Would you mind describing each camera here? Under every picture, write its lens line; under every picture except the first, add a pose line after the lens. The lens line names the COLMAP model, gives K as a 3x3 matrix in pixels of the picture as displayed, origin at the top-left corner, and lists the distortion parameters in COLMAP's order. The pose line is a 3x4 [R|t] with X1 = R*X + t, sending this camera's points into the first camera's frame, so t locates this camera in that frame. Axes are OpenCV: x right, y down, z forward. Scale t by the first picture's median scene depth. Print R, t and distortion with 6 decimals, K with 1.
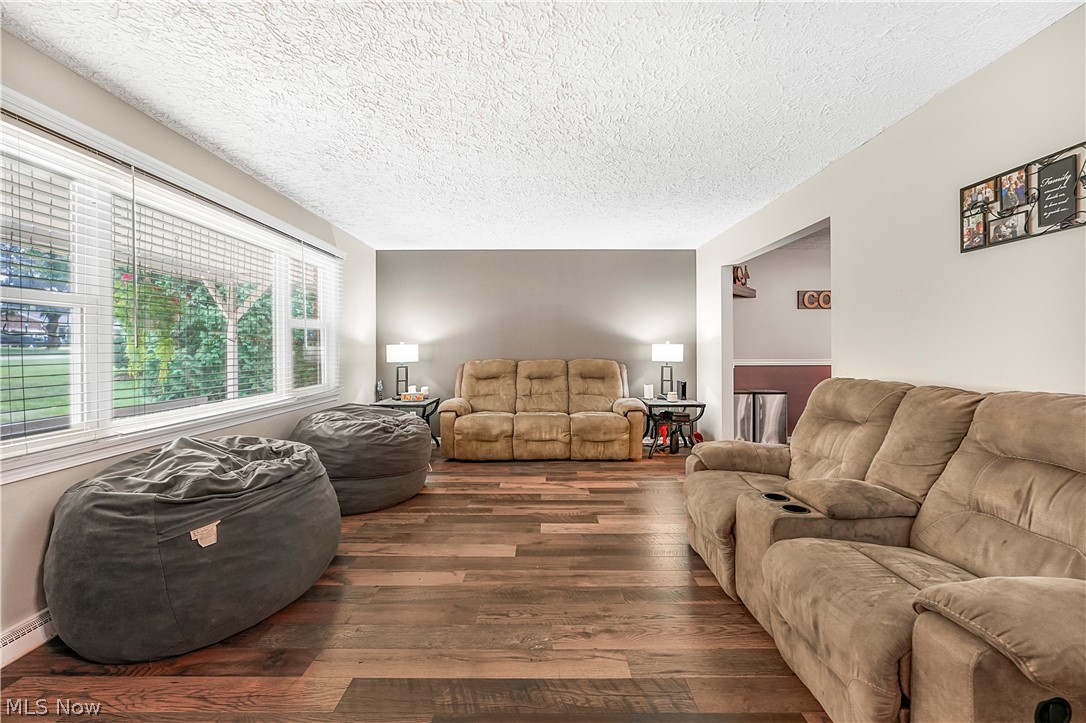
lens RADIAL K [[450.9, 0, 536.0], [0, 450.9, 347.7], [0, 0, 1]] dist [-0.013263, 0.002008]
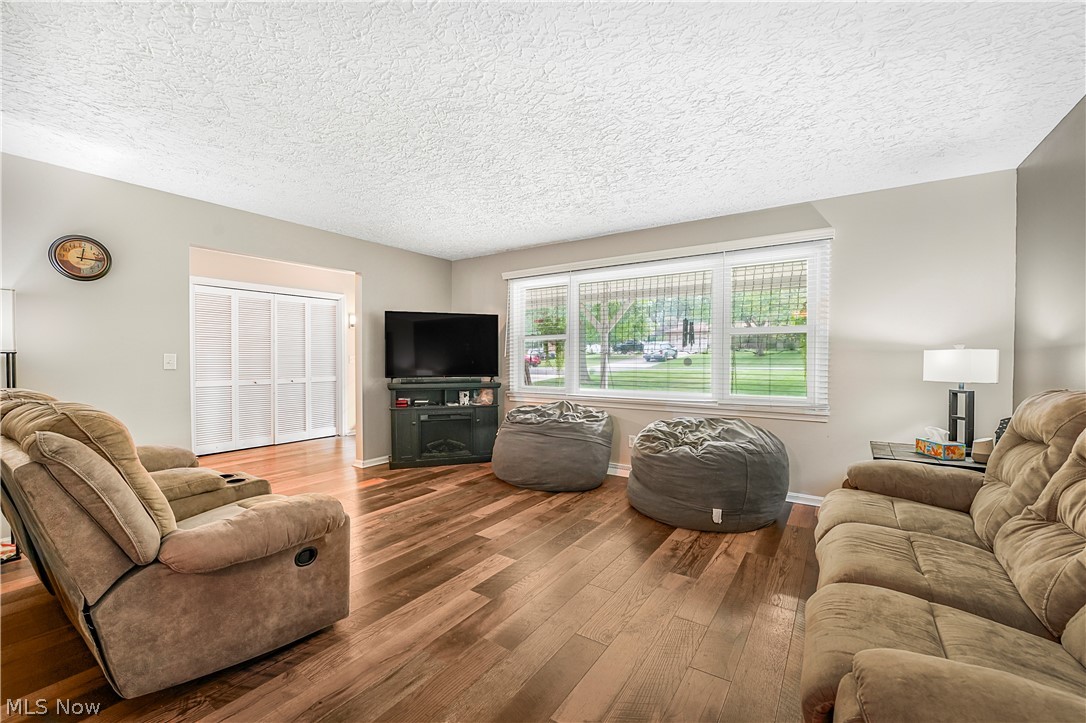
lens RADIAL K [[450.9, 0, 551.5], [0, 450.9, 366.9], [0, 0, 1]] dist [-0.013263, 0.002008]
pose [[-0.557243, 0.020514, -0.830096, 1.043763], [0.003943, 0.999749, 0.022060, 0.003754], [0.830340, 0.009019, -0.557184, 2.345852]]
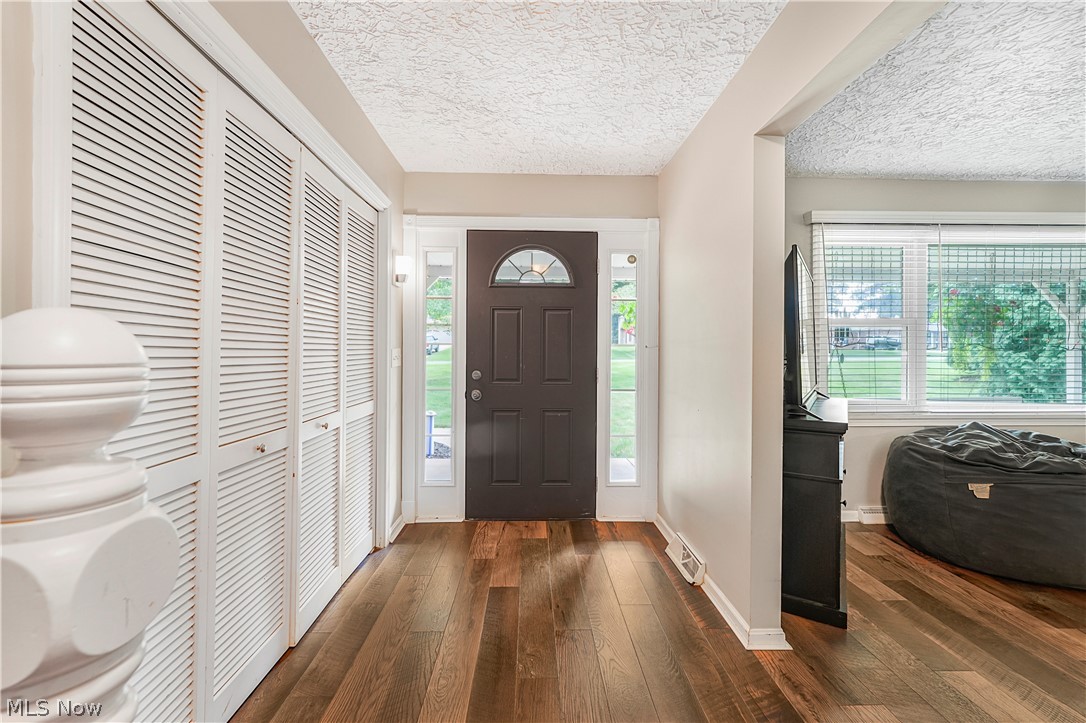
lens RADIAL K [[450.9, 0, 541.8], [0, 450.9, 346.5], [0, 0, 1]] dist [-0.013263, 0.002008]
pose [[0.048826, -0.006529, -0.998786, 0.493932], [-0.002473, 0.999975, -0.006658, -0.007552], [0.998804, 0.002795, 0.048808, -0.361163]]
